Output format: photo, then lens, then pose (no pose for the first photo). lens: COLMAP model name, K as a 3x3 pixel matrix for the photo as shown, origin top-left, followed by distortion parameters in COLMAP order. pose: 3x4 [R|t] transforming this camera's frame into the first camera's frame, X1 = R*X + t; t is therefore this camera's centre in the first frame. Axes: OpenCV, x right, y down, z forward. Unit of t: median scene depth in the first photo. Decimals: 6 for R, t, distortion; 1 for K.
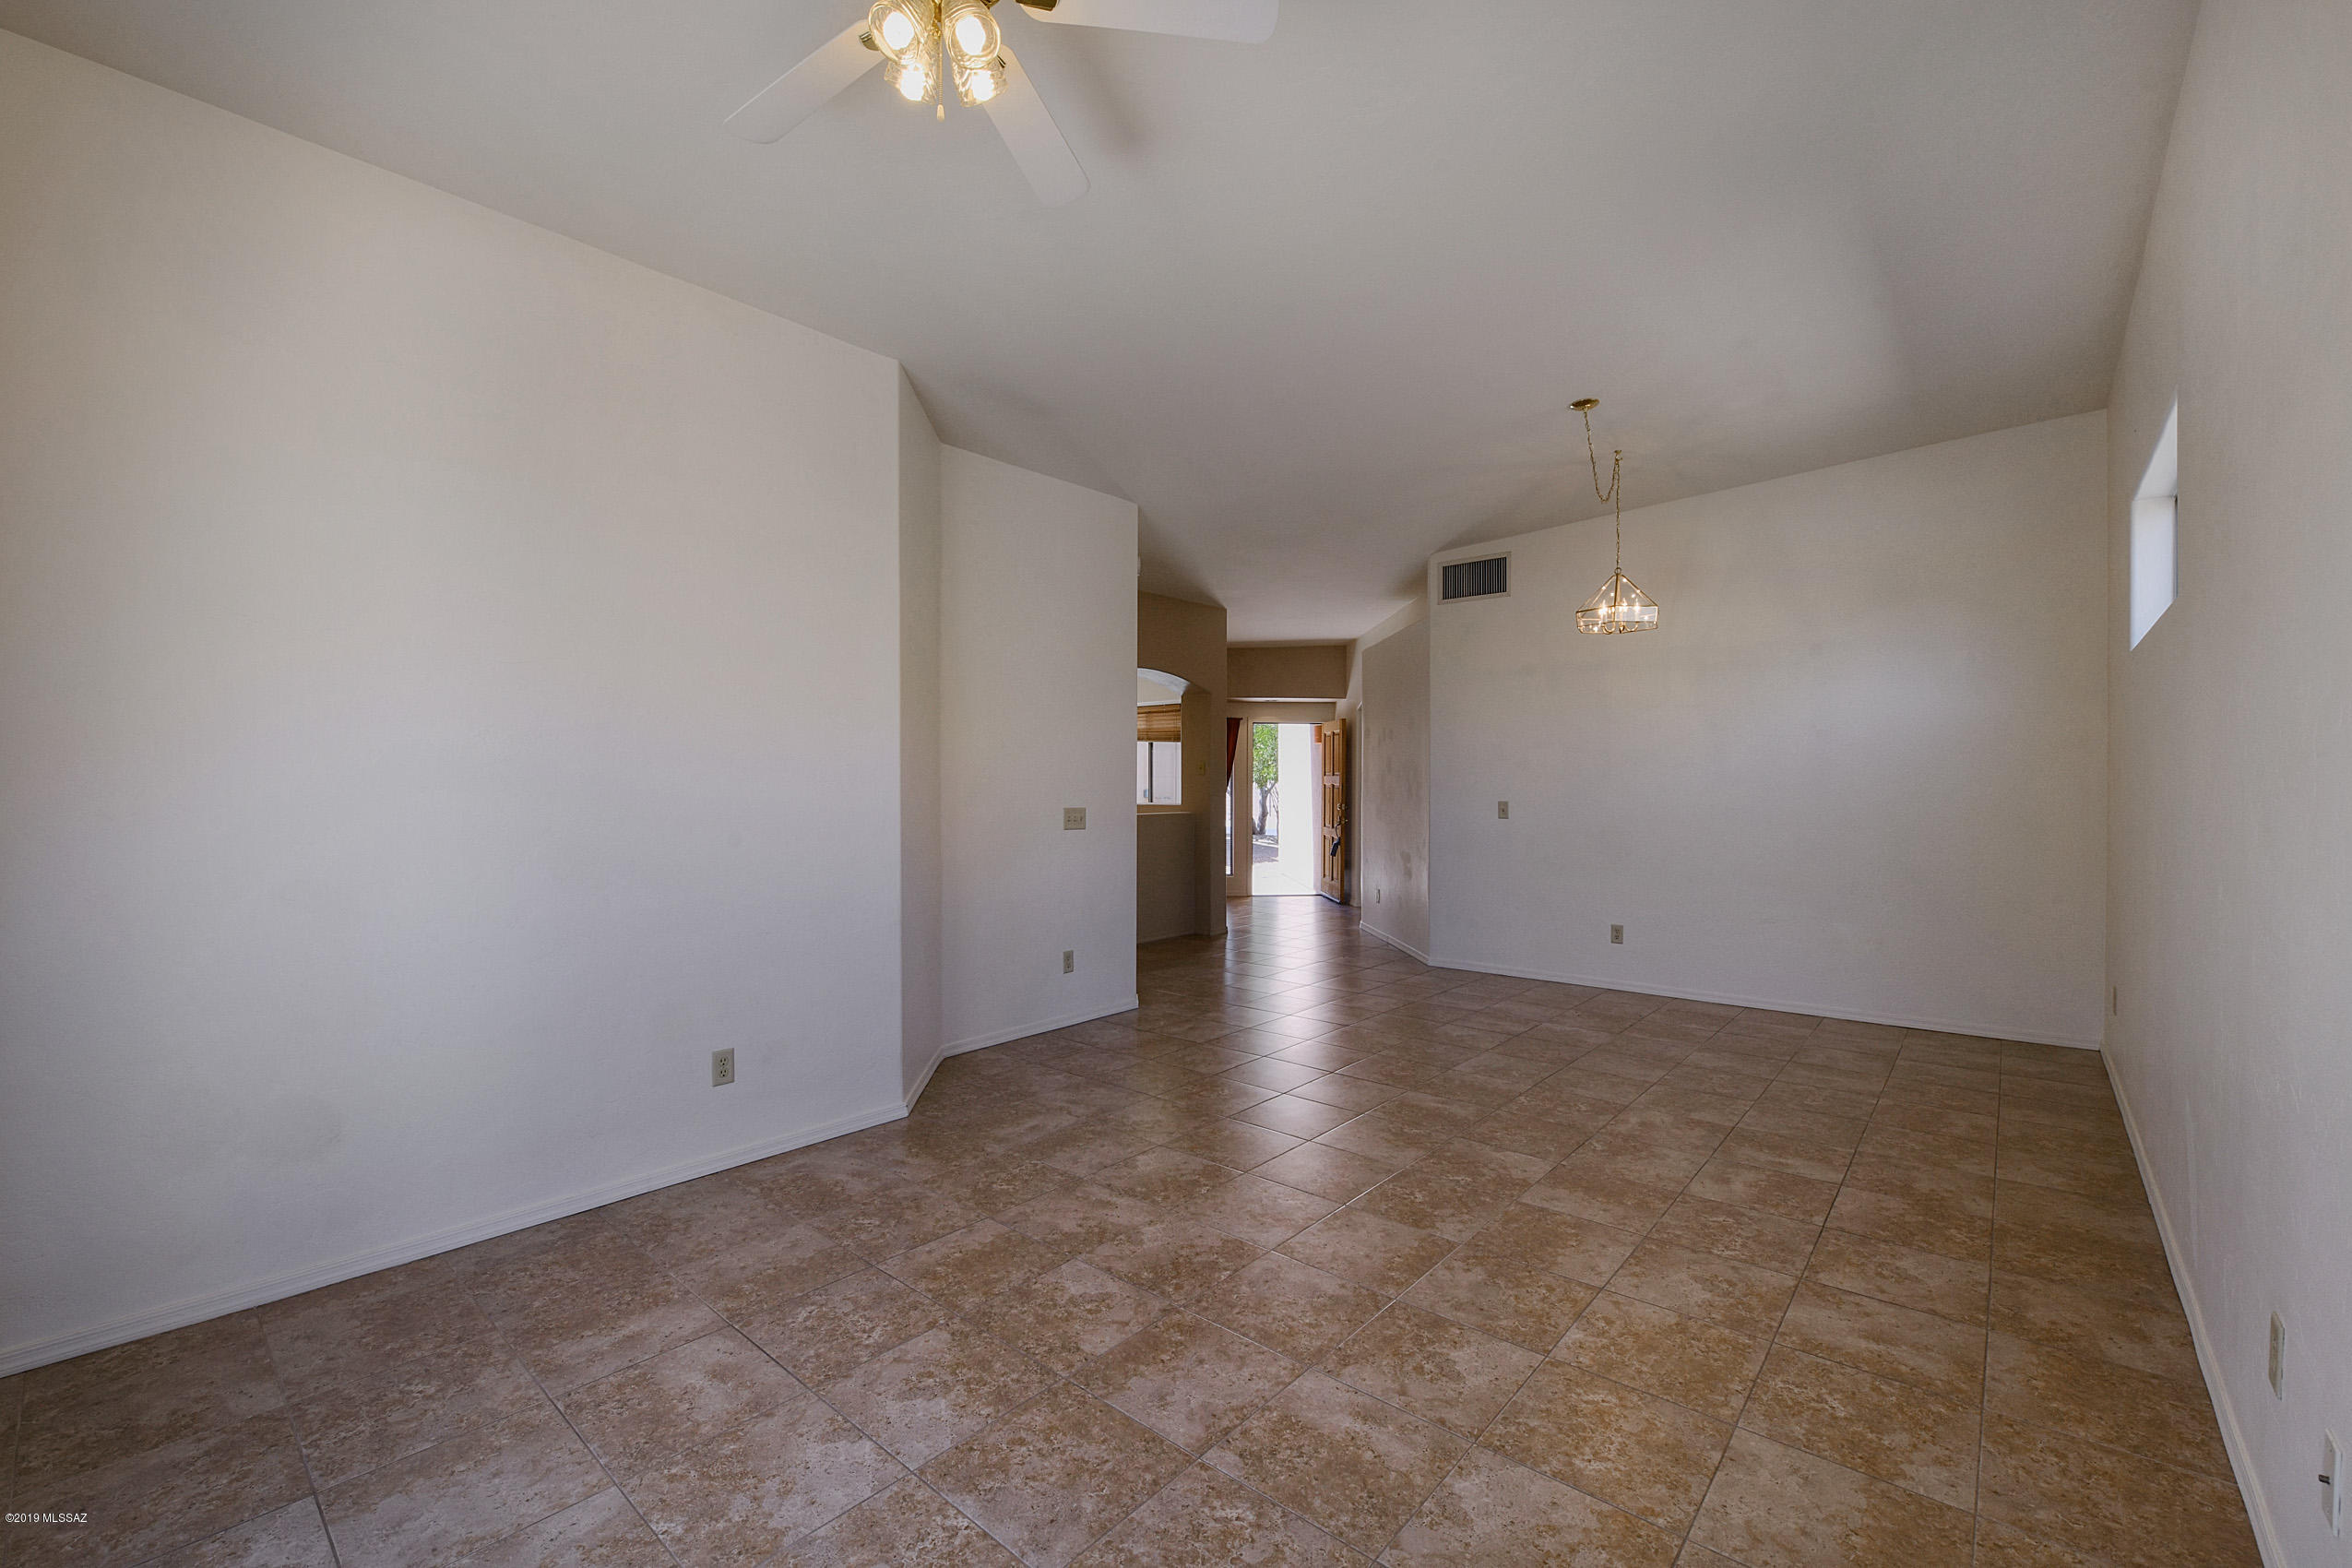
lens RADIAL K [[980.2, 0, 1176.0], [0, 980.2, 784.0], [0, 0, 1]] dist [-0.000443, -0.009649]
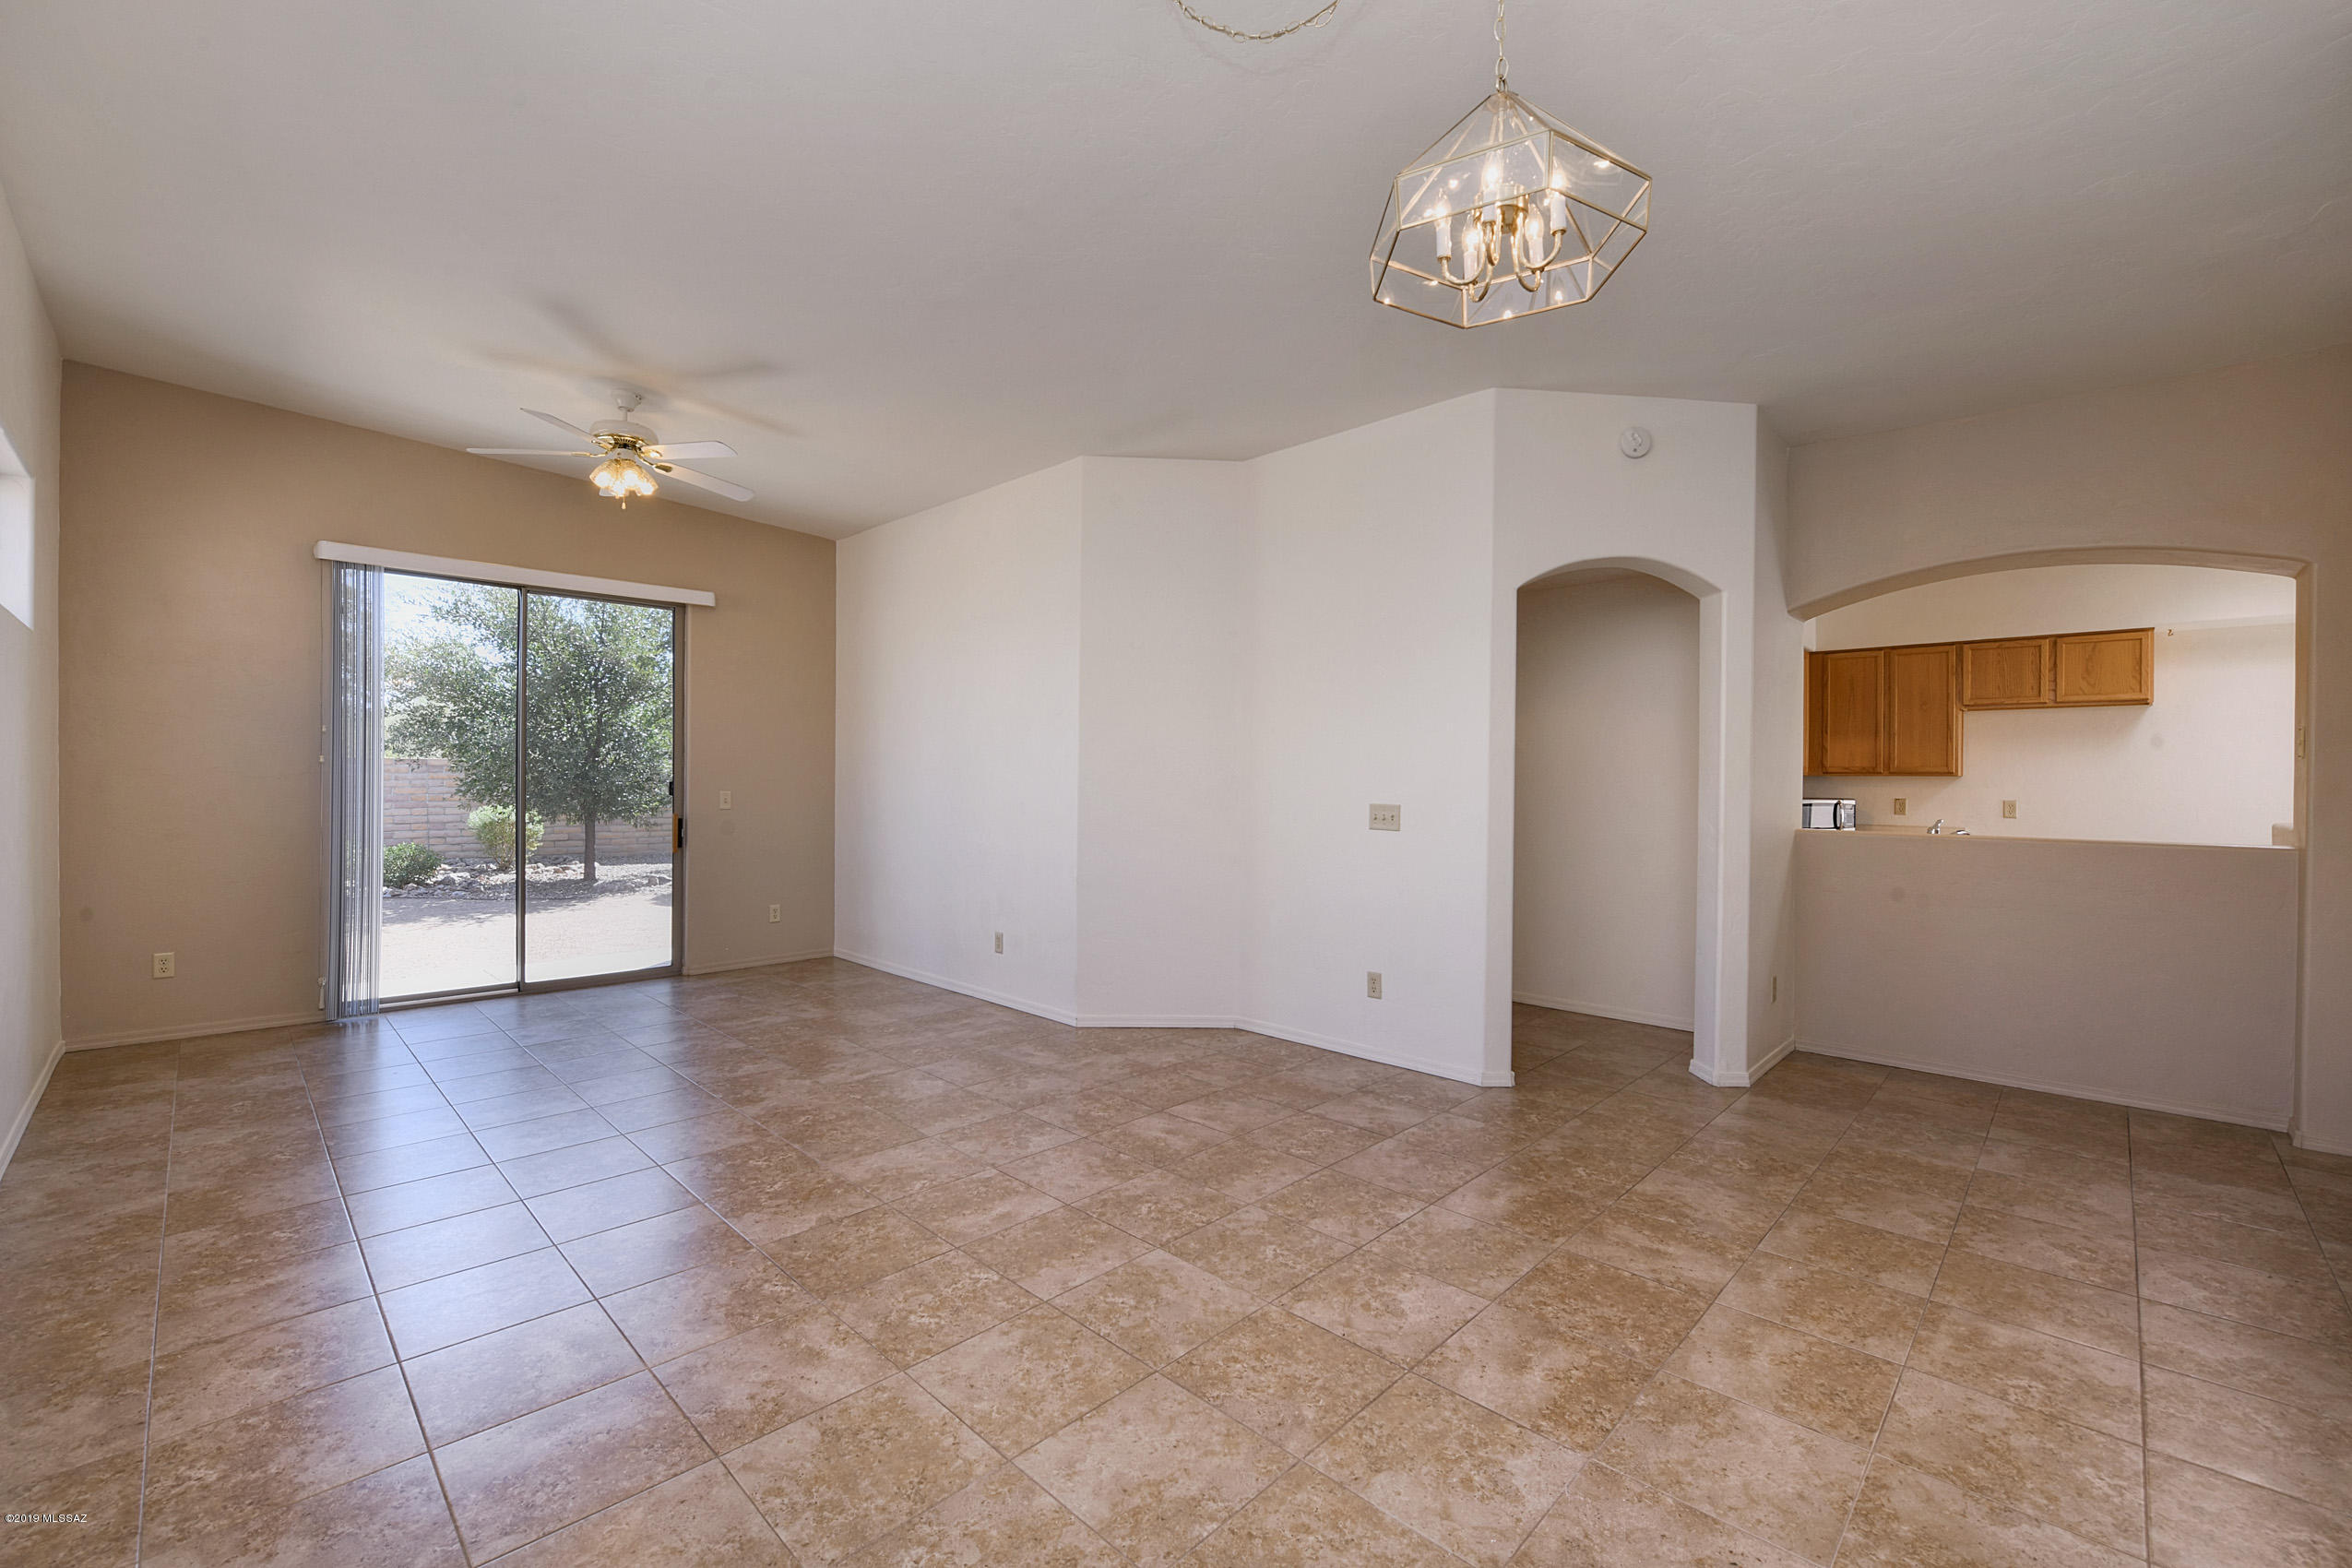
lens RADIAL K [[943.0, 0, 1175.8], [0, 943.0, 776.7], [0, 0, 1]] dist [-0.010227, -0.003050]
pose [[-0.055252, -0.002742, -0.998469, 1.133604], [-0.003087, 0.999992, -0.002576, 0.004880], [0.998468, 0.002939, -0.055260, 1.379400]]
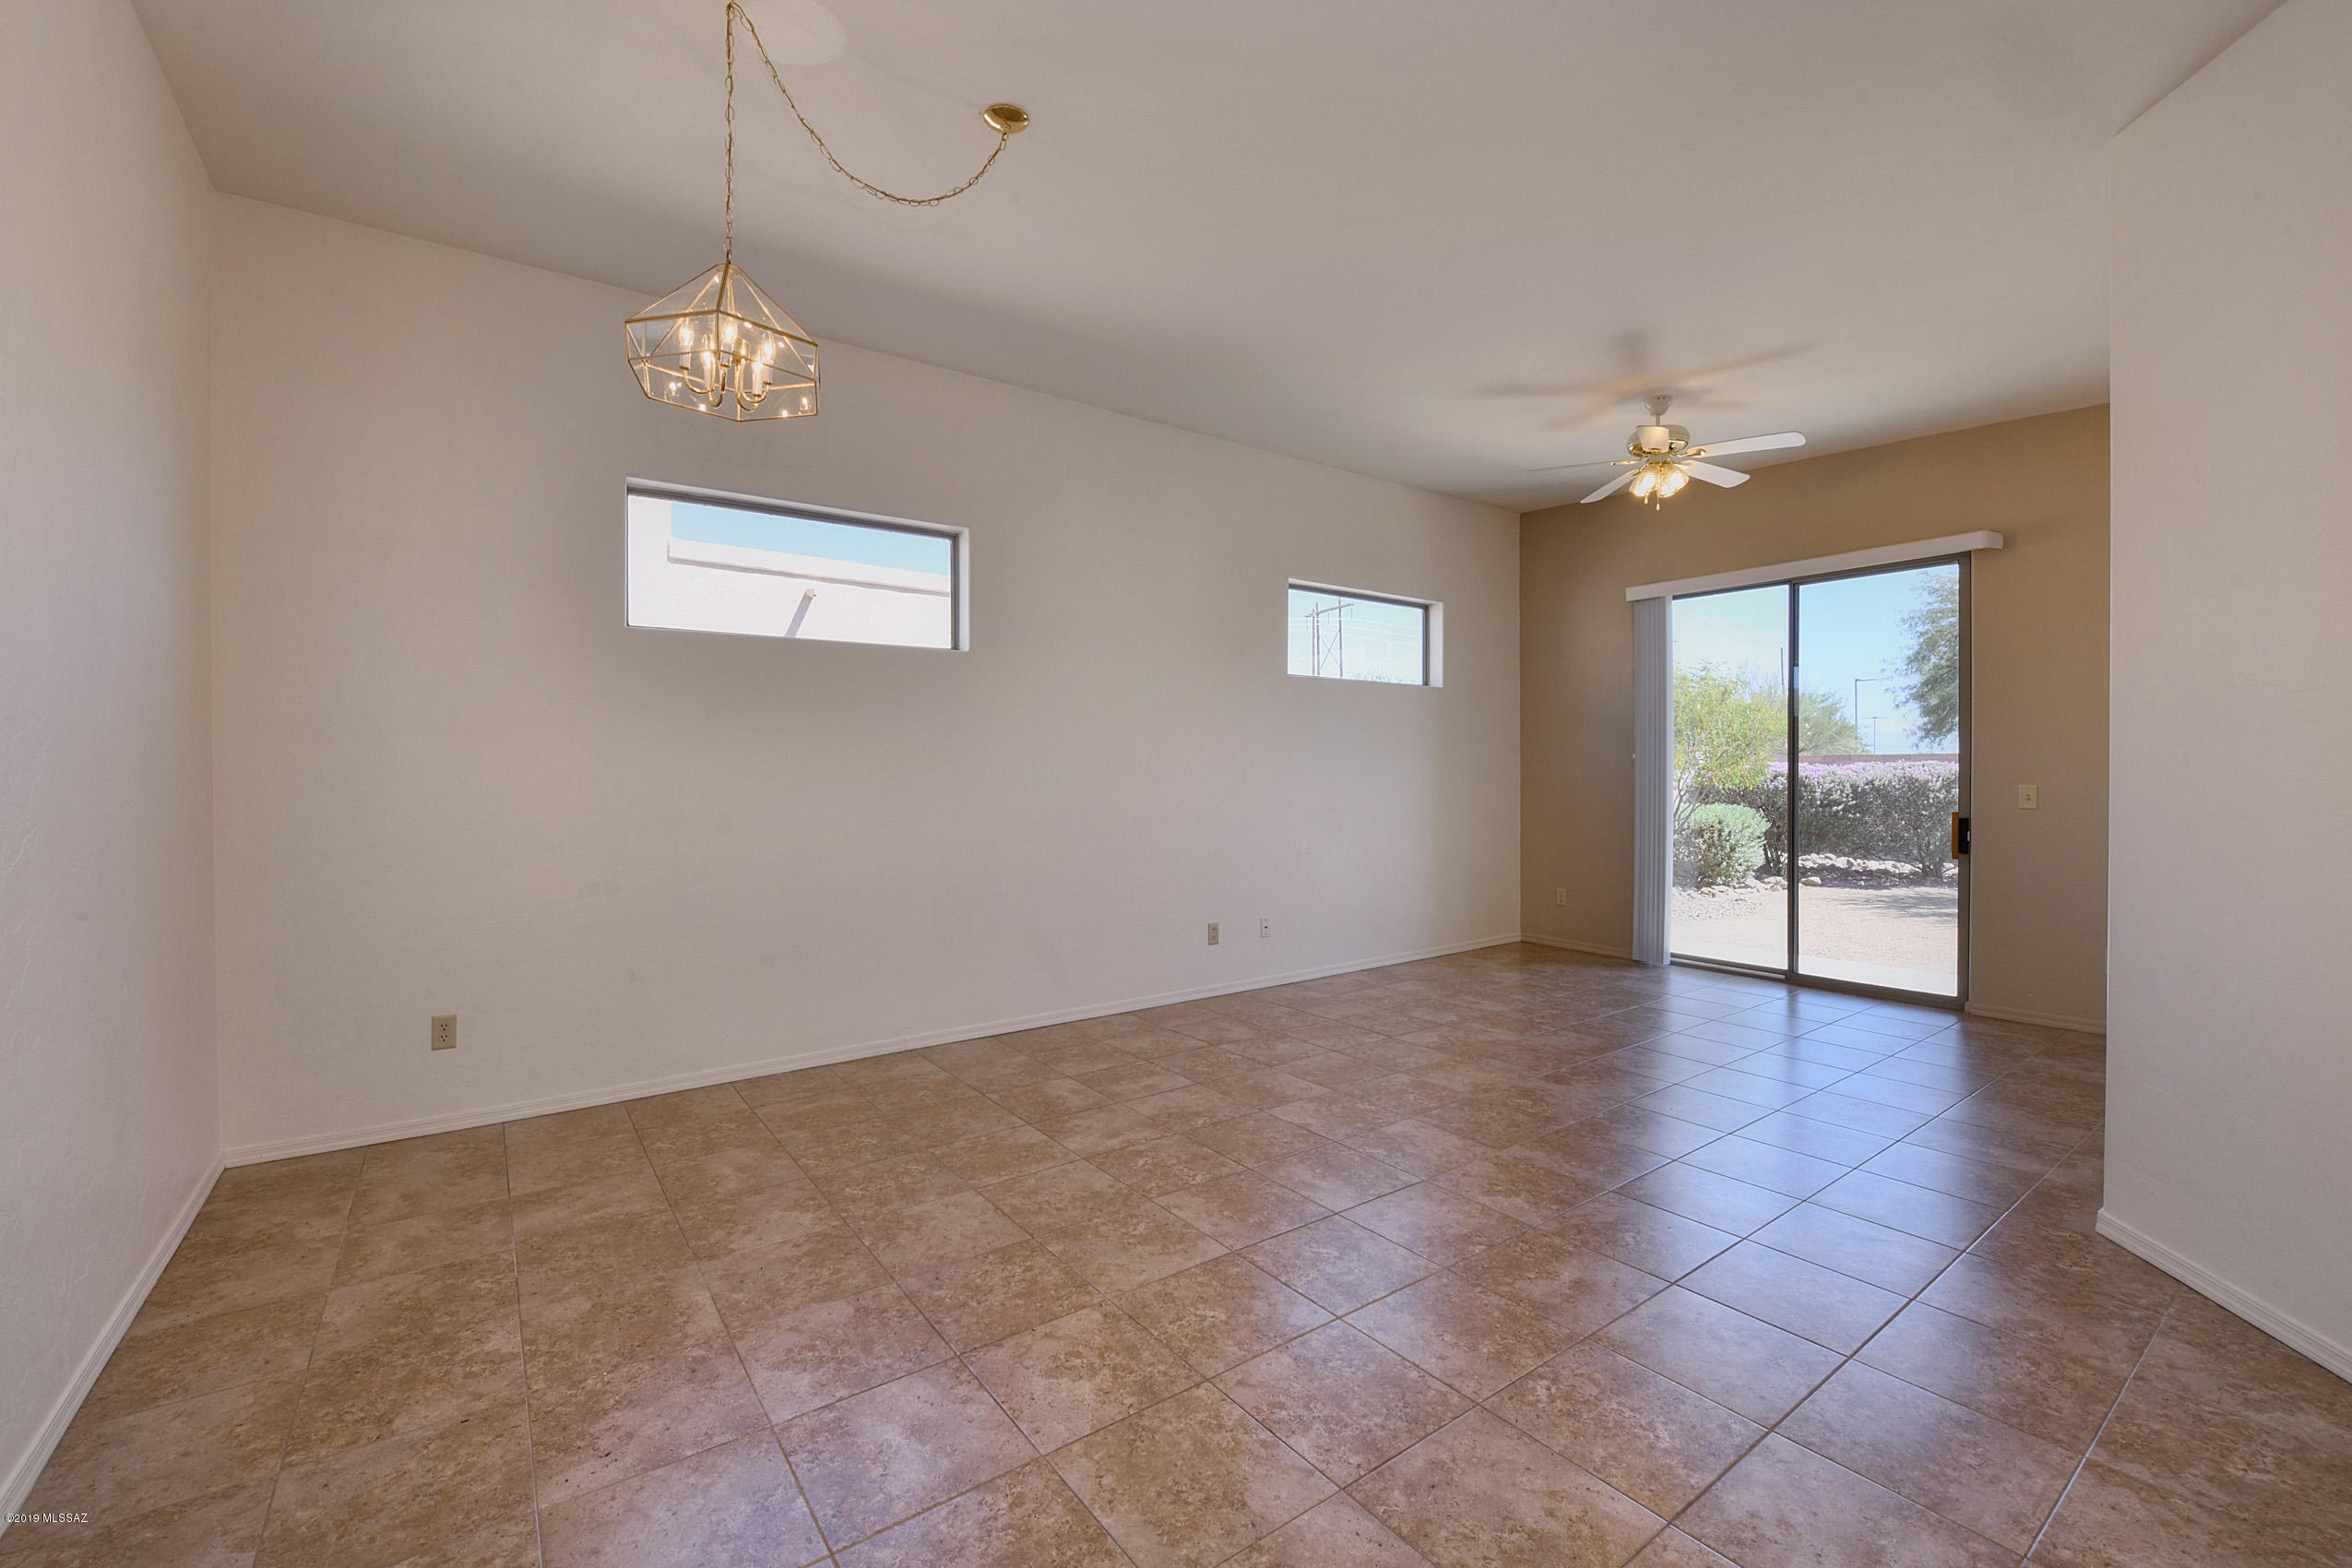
lens RADIAL K [[980.2, 0, 1176.0], [0, 980.2, 784.0], [0, 0, 1]] dist [-0.000443, -0.009649]
pose [[-0.977015, 0.000198, 0.213170, 0.251741], [0.002089, 0.999960, 0.008649, 0.014680], [-0.213159, 0.008896, -0.976977, 2.075321]]
